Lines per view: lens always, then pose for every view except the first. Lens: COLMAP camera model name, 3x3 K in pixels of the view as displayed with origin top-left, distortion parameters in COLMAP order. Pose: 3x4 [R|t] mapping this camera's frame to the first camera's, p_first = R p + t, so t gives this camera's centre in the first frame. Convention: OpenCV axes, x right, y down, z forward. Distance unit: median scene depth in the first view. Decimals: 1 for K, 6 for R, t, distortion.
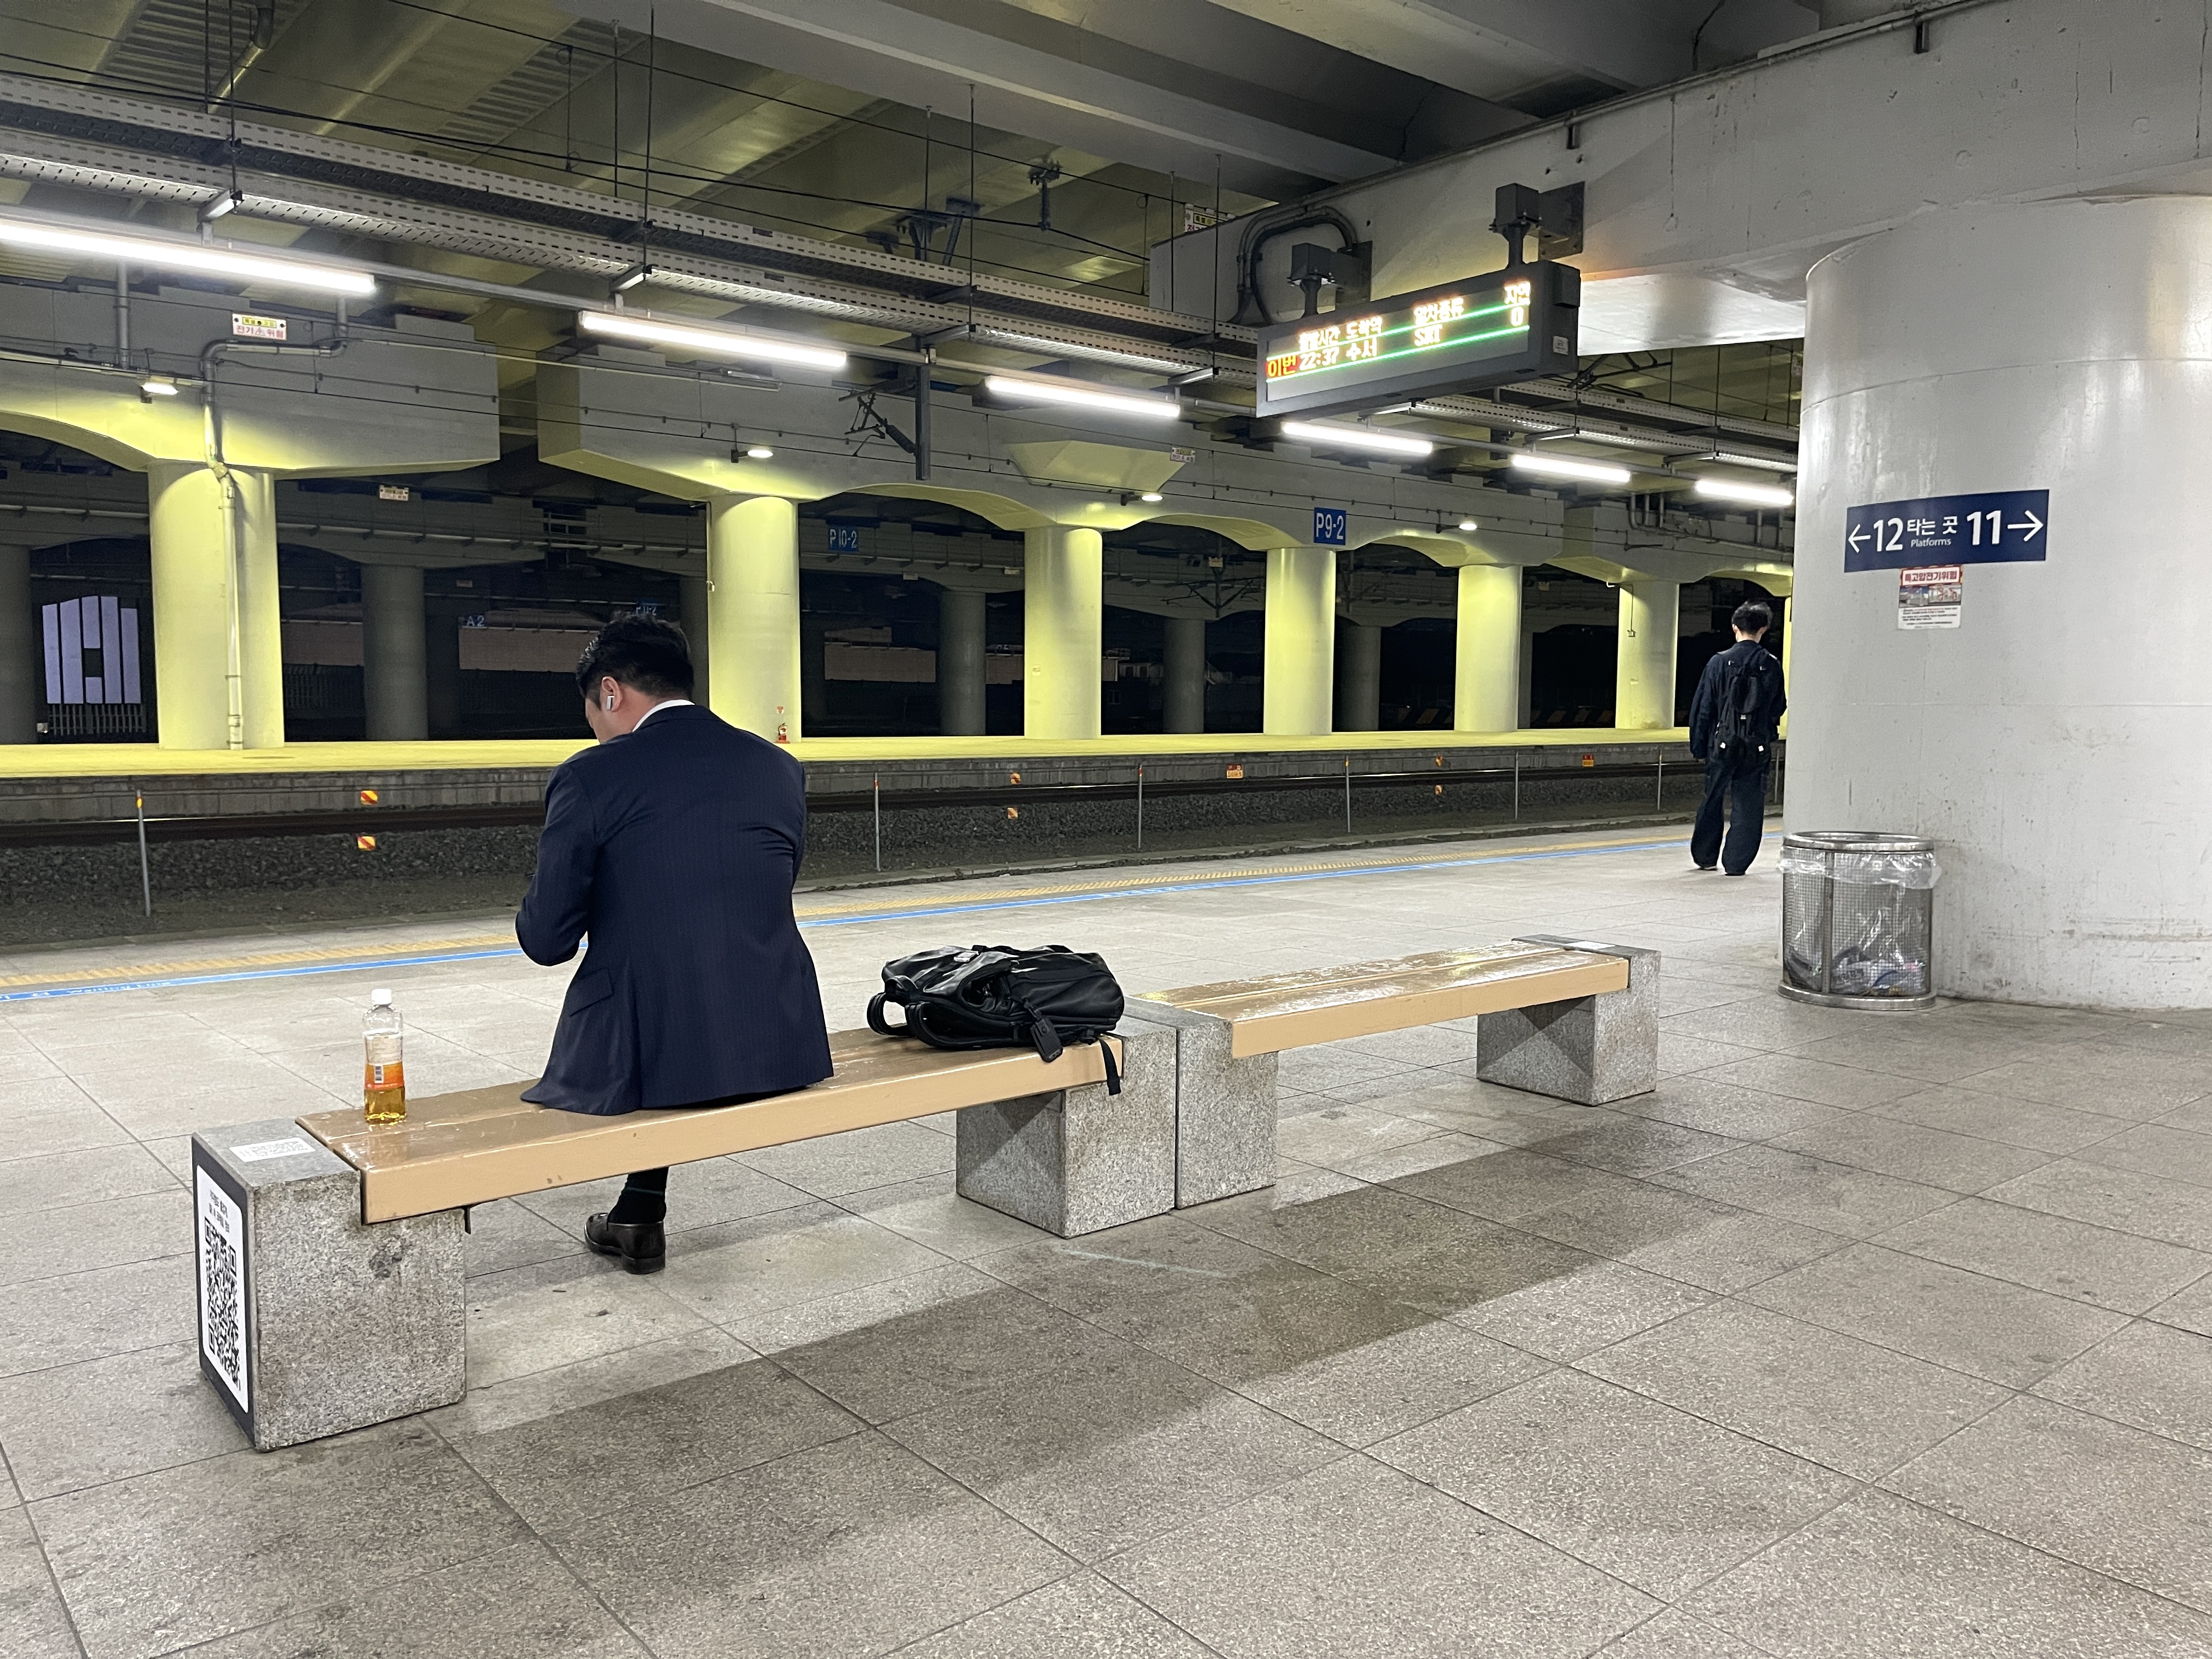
lens RADIAL K [[1688.7, 0, 1106.0], [0, 1688.7, 829.5], [0, 0, 1]] dist [0.002718, -0.000468]
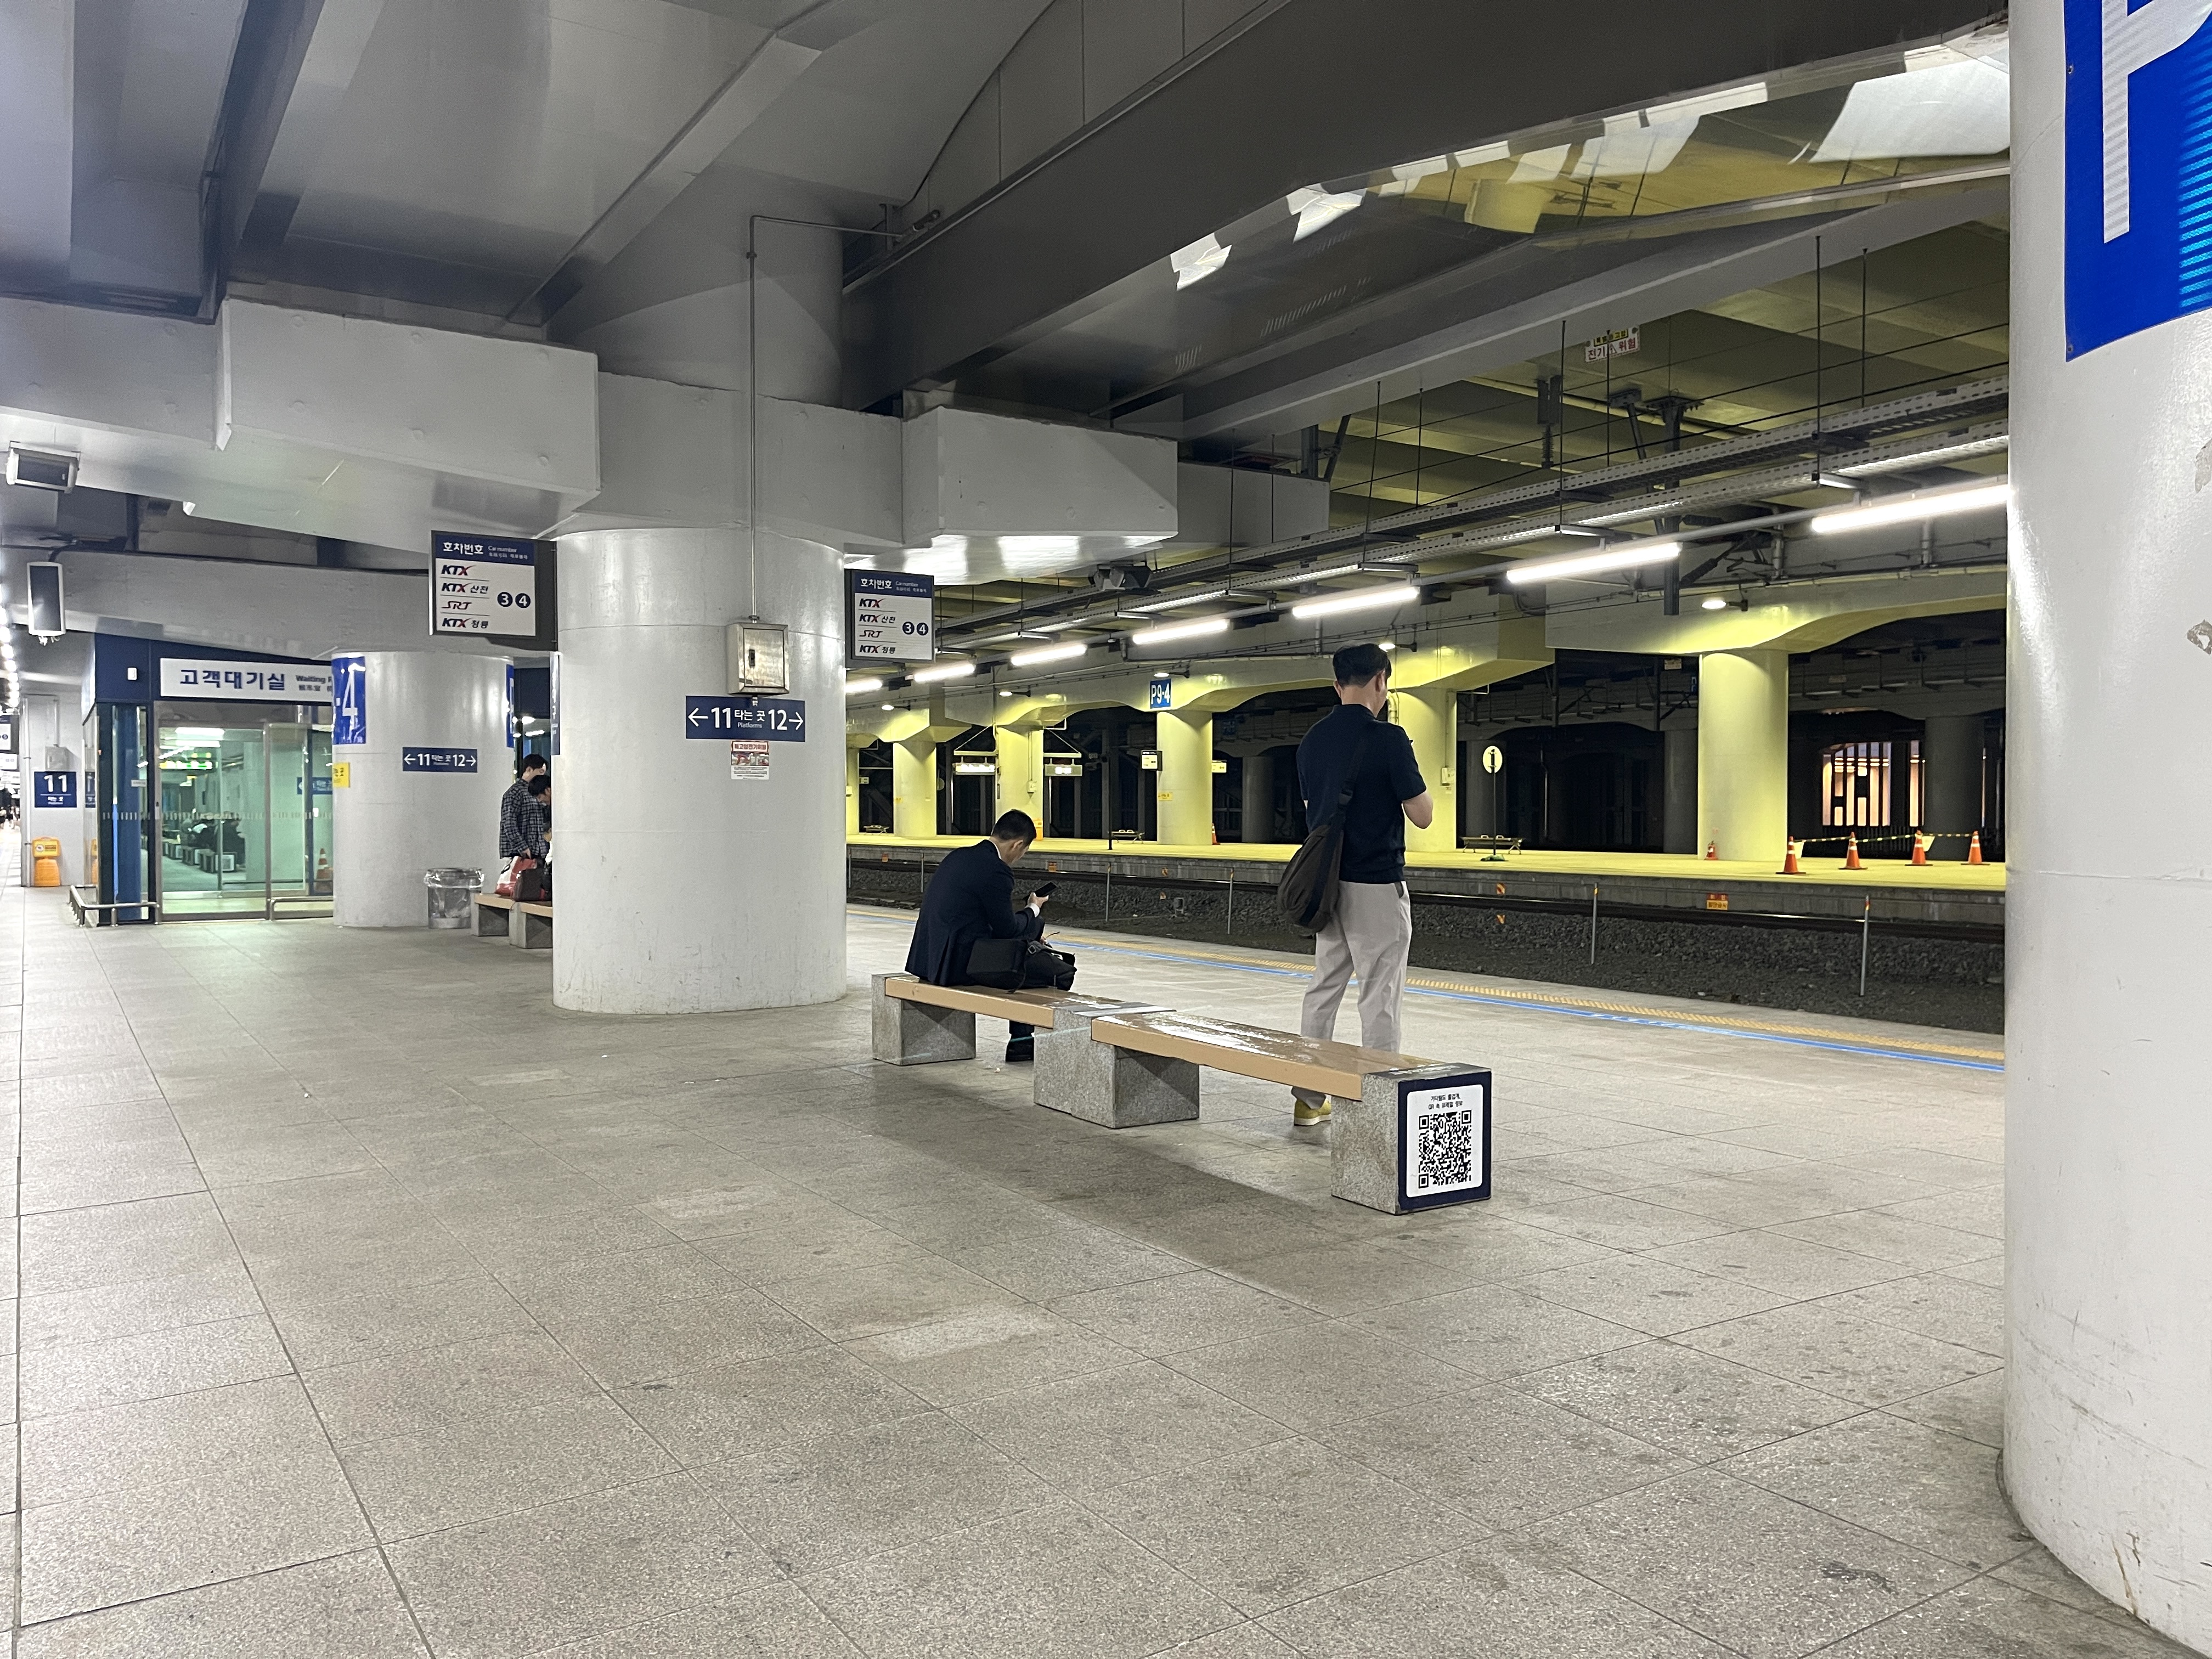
lens RADIAL K [[1688.7, 0, 1106.0], [0, 1688.7, 829.5], [0, 0, 1]] dist [0.002718, -0.000468]
pose [[-0.115578, 0.005120, -0.993285, 1.461761], [-0.089307, 0.995883, 0.015525, -0.080990], [0.989275, 0.090502, -0.114645, 1.049545]]
